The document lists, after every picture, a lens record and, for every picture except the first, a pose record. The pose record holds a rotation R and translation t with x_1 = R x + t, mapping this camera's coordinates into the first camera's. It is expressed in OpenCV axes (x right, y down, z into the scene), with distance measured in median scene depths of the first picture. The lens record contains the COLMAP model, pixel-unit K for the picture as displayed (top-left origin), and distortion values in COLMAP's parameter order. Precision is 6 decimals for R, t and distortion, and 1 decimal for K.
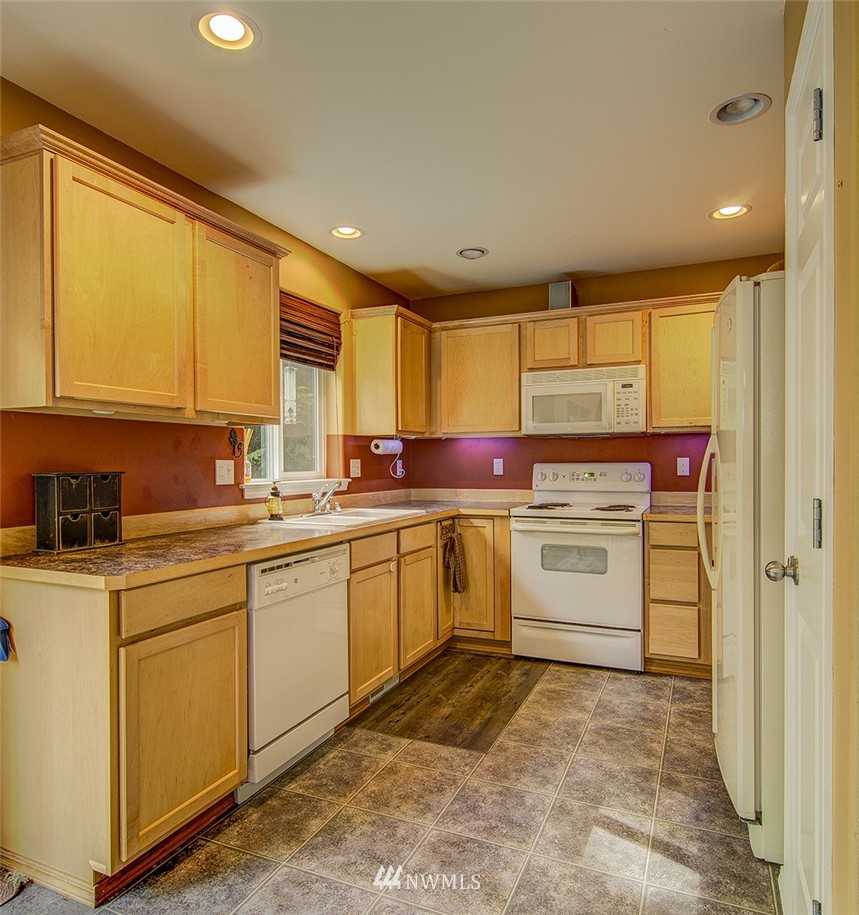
lens RADIAL K [[605.6, 0, 431.2], [0, 605.6, 468.2], [0, 0, 1]] dist [0.004428, -0.002698]
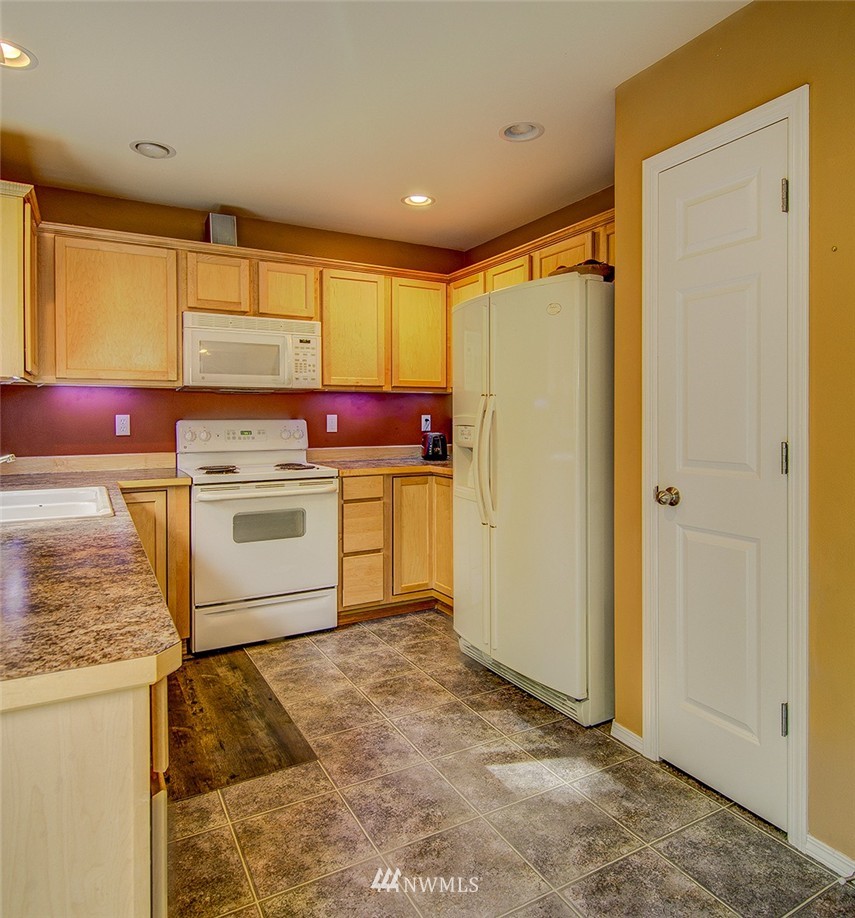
lens RADIAL K [[617.7, 0, 441.4], [0, 617.7, 420.8], [0, 0, 1]] dist [0.031793, -0.030327]
pose [[0.593432, -0.001634, 0.804882, -0.377262], [0.008357, 0.999957, -0.004131, -0.001383], [-0.804841, 0.009177, 0.593420, 0.246337]]
